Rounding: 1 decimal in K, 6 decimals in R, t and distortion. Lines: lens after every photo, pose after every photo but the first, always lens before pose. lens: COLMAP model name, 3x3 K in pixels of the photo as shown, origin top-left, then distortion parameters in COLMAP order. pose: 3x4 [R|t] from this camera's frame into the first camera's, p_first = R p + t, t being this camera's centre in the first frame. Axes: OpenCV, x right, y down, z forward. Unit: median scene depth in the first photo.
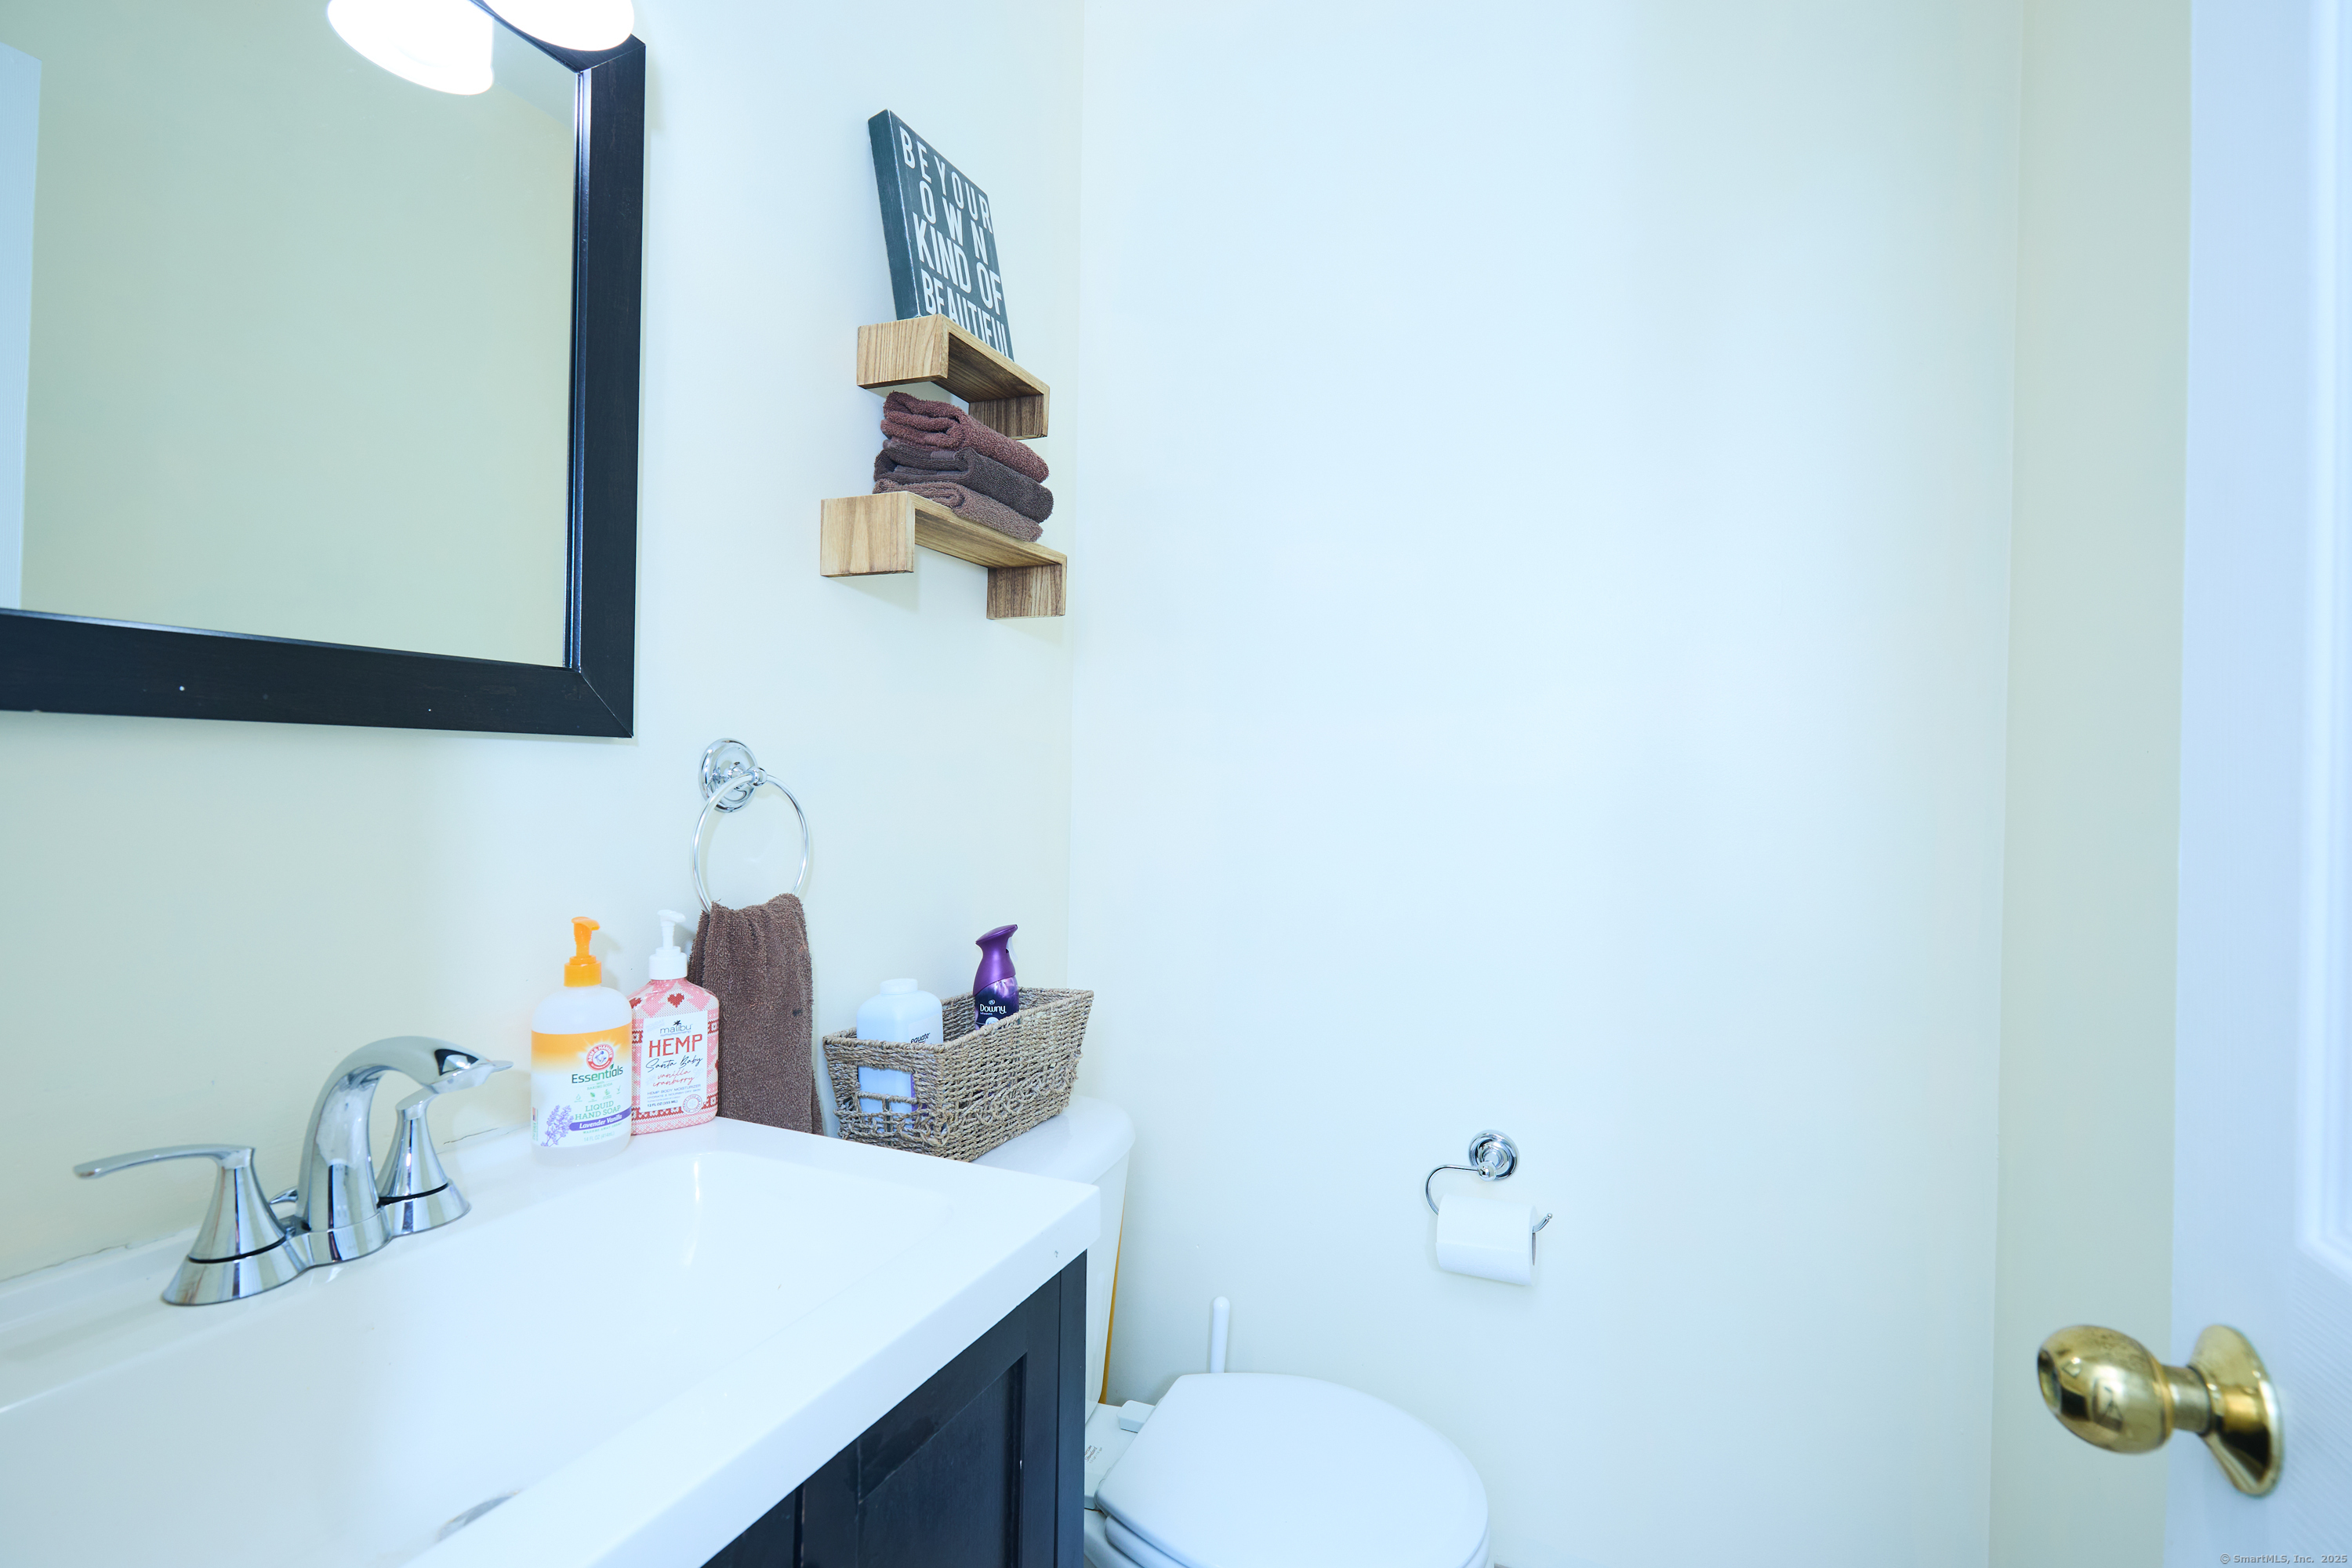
lens RADIAL K [[1081.4, 0, 1187.7], [0, 1081.4, 786.0], [0, 0, 1]] dist [-0.001559, 0.001713]
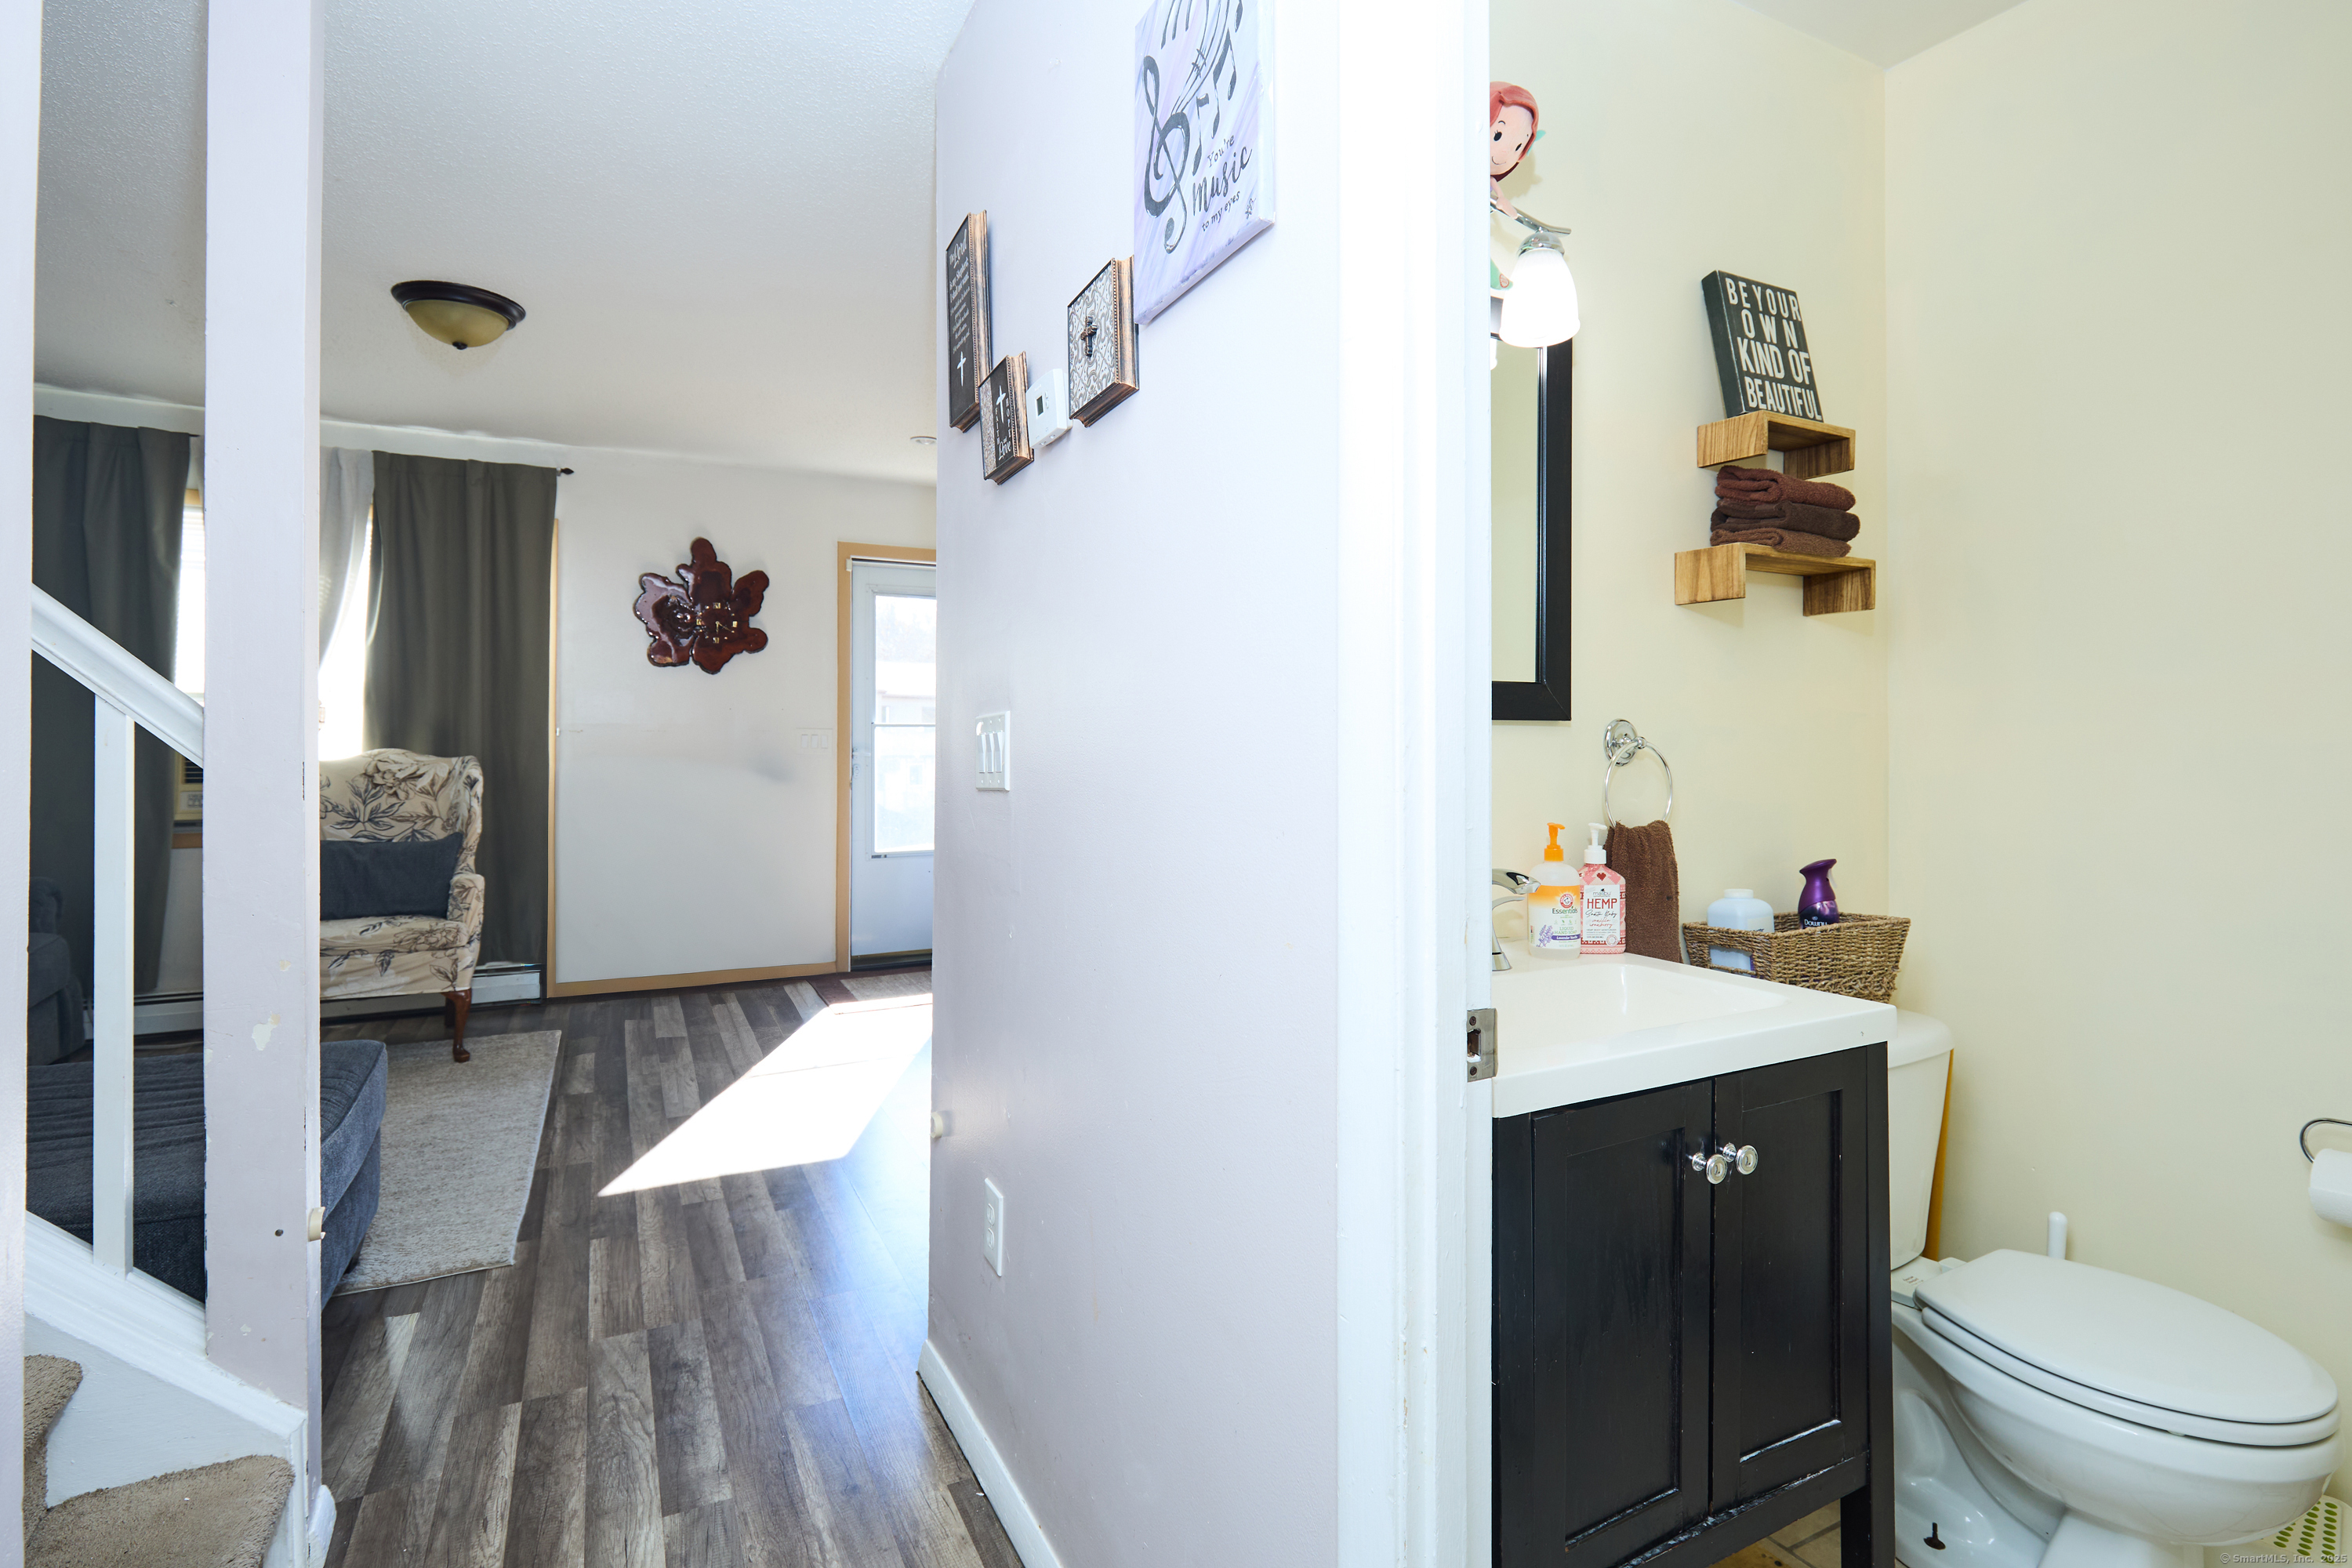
lens RADIAL K [[1081.4, 0, 1202.3], [0, 1081.4, 727.3], [0, 0, 1]] dist [-0.001559, 0.001713]
pose [[0.770293, -0.024108, -0.637234, 0.091218], [0.006397, 0.999527, -0.030081, 0.009530], [0.637658, 0.019094, 0.770083, -0.506701]]
